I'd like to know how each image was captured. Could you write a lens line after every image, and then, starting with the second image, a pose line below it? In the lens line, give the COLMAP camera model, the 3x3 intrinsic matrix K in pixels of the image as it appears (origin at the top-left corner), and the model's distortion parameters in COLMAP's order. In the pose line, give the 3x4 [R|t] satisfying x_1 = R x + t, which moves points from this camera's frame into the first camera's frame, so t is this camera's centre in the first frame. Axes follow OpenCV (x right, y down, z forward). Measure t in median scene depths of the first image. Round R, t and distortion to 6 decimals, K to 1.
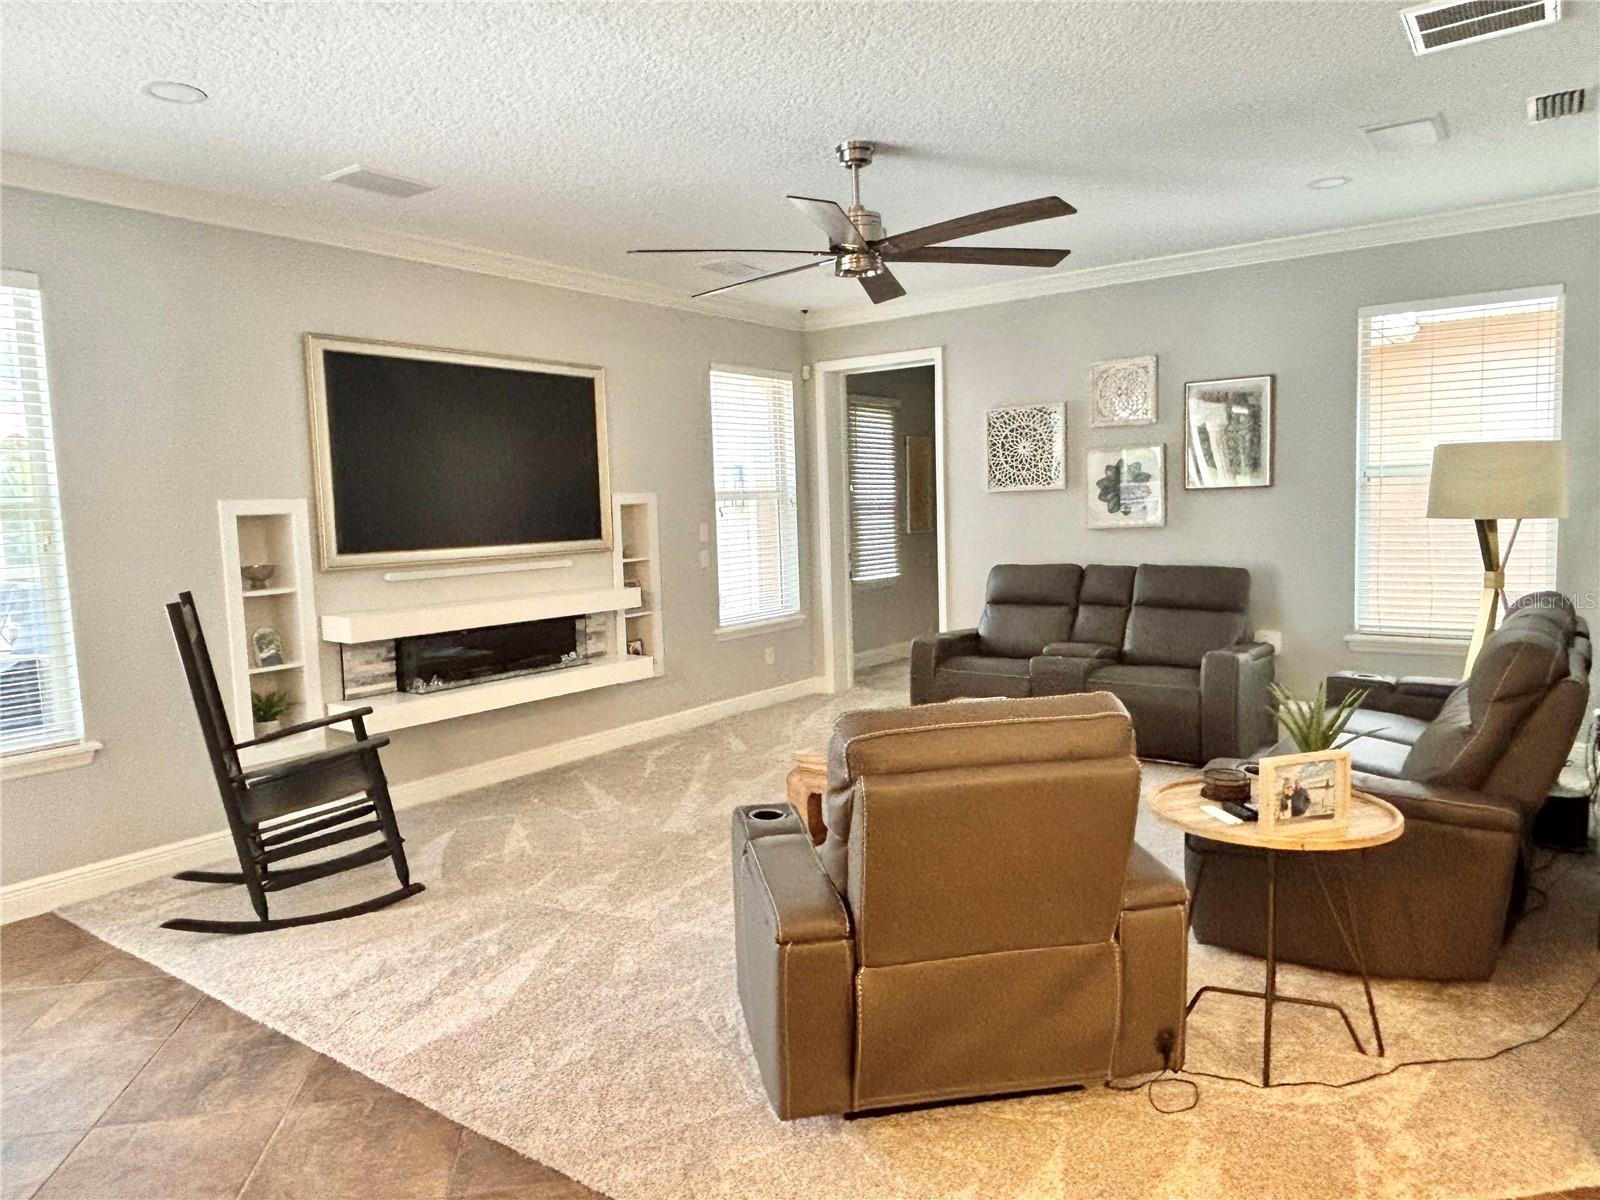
lens RADIAL K [[1060.4, 0, 800.0], [0, 1060.4, 600.0], [0, 0, 1]] dist [0.033788, -0.000277]
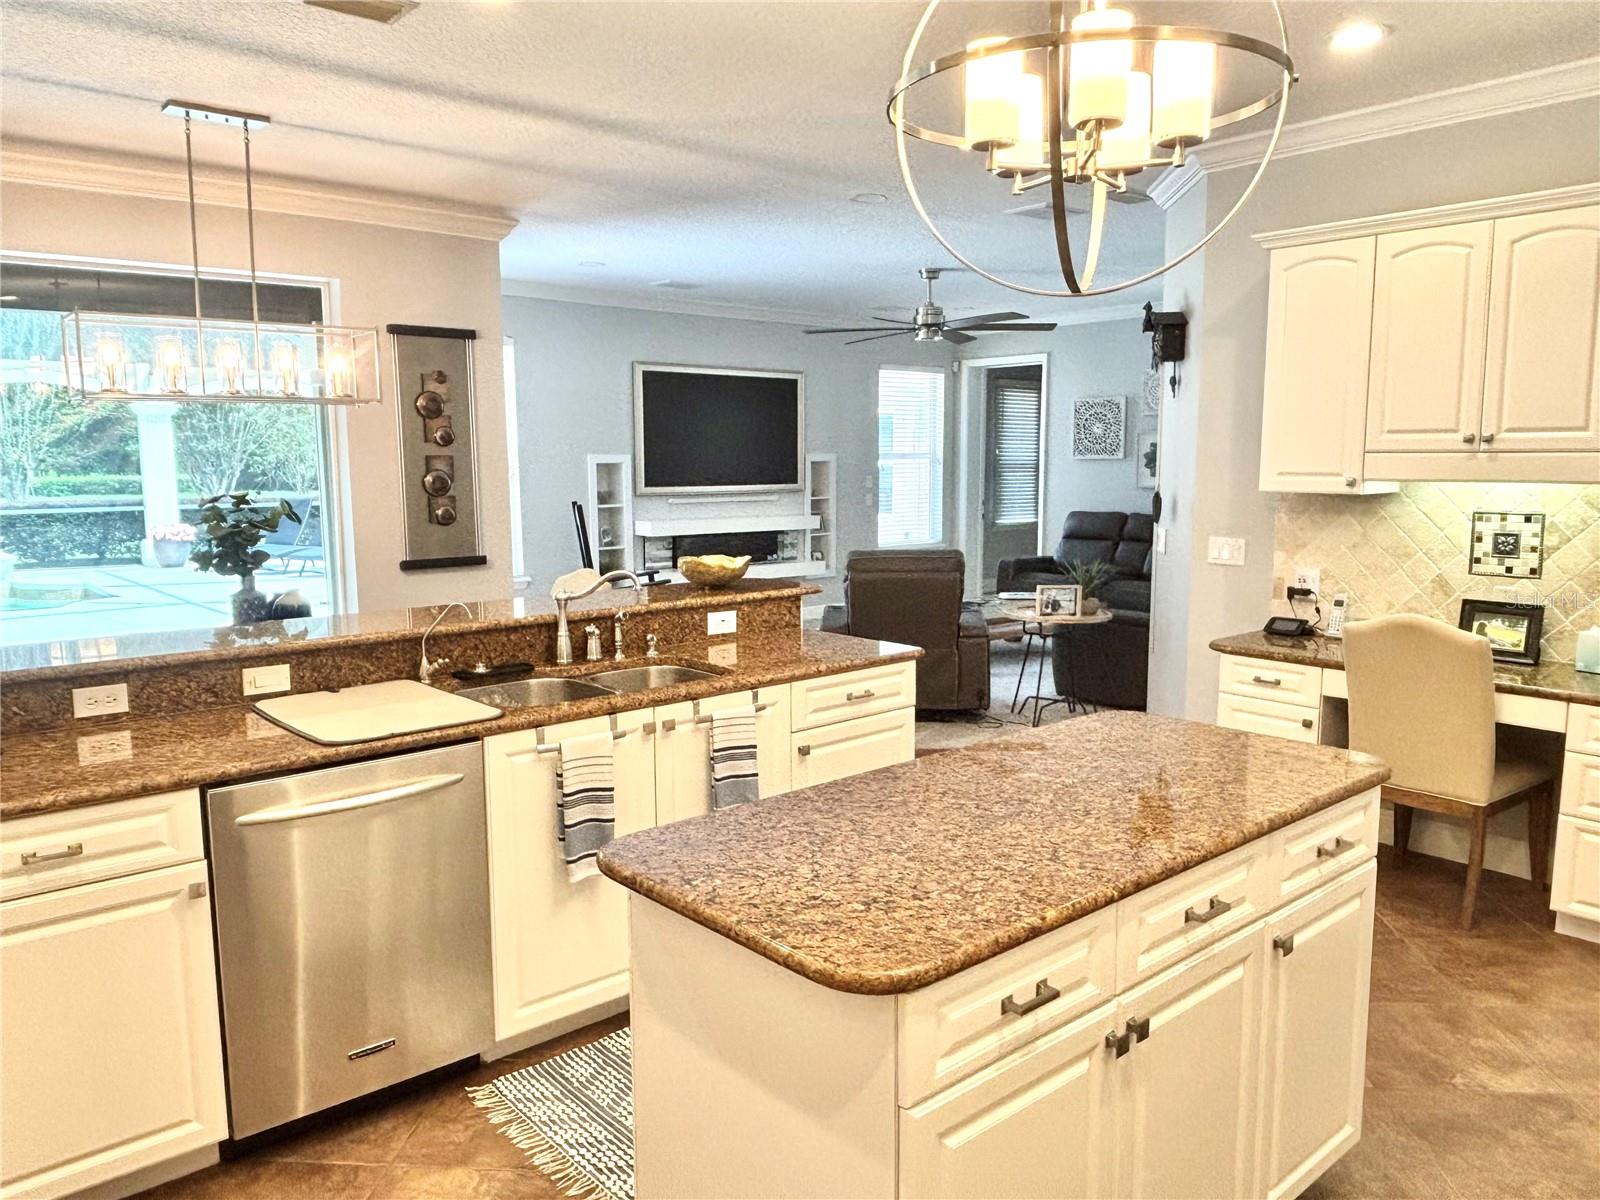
lens RADIAL K [[1143.3, 0, 800.0], [0, 1143.3, 600.0], [0, 0, 1]] dist [0.003677, -0.000011]
pose [[0.973087, 0.055732, -0.223596, 0.198586], [-0.047088, 0.997929, 0.043814, 0.039076], [0.225574, -0.032106, 0.973697, -0.626379]]
